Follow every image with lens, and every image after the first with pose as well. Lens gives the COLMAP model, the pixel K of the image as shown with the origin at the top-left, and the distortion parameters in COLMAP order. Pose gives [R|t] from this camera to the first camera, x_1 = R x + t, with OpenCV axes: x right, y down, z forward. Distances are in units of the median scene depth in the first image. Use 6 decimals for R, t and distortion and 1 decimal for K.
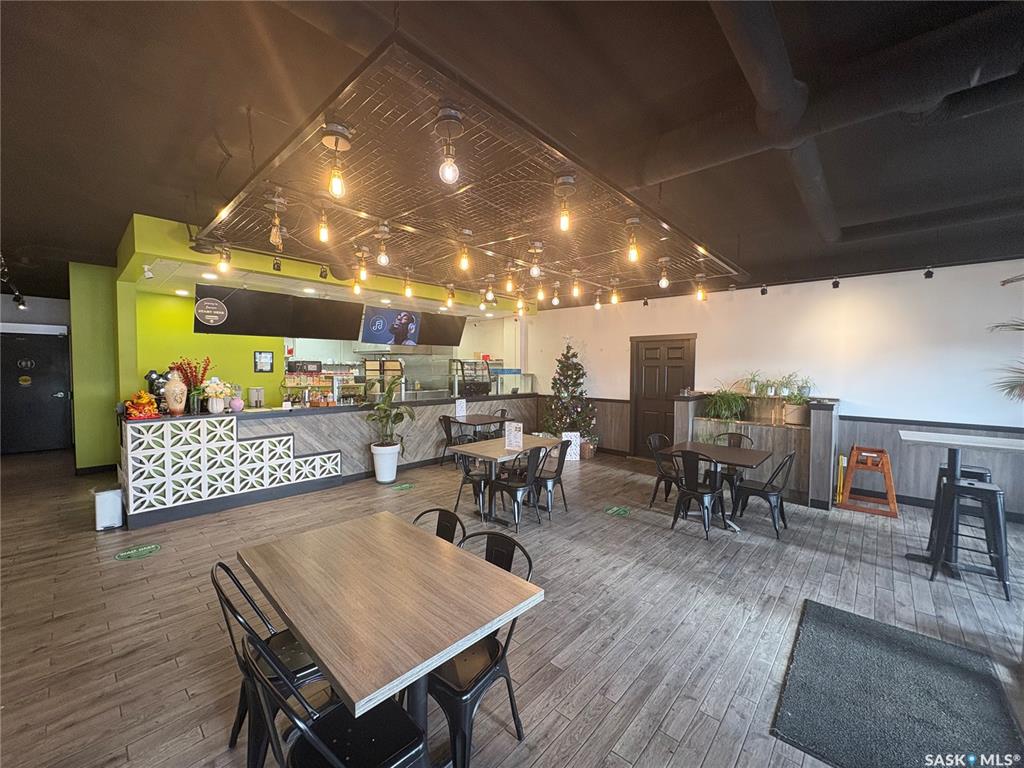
lens RADIAL K [[409.1, 0, 513.5], [0, 409.1, 387.5], [0, 0, 1]] dist [0.001042, 0.000475]
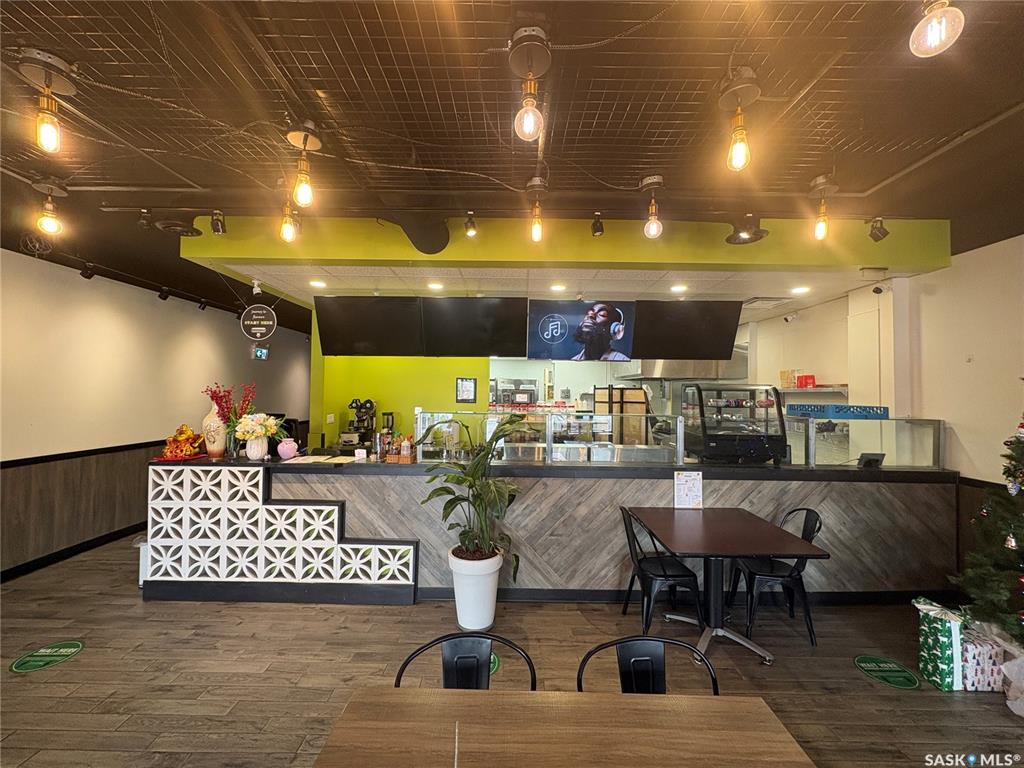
lens RADIAL K [[409.1, 0, 505.8], [0, 409.1, 384.4], [0, 0, 1]] dist [0.001042, 0.000475]
pose [[0.670370, -0.011729, -0.741935, 0.079600], [-0.046616, 0.997234, -0.057884, -0.033646], [0.740562, 0.073389, 0.667969, 0.573444]]
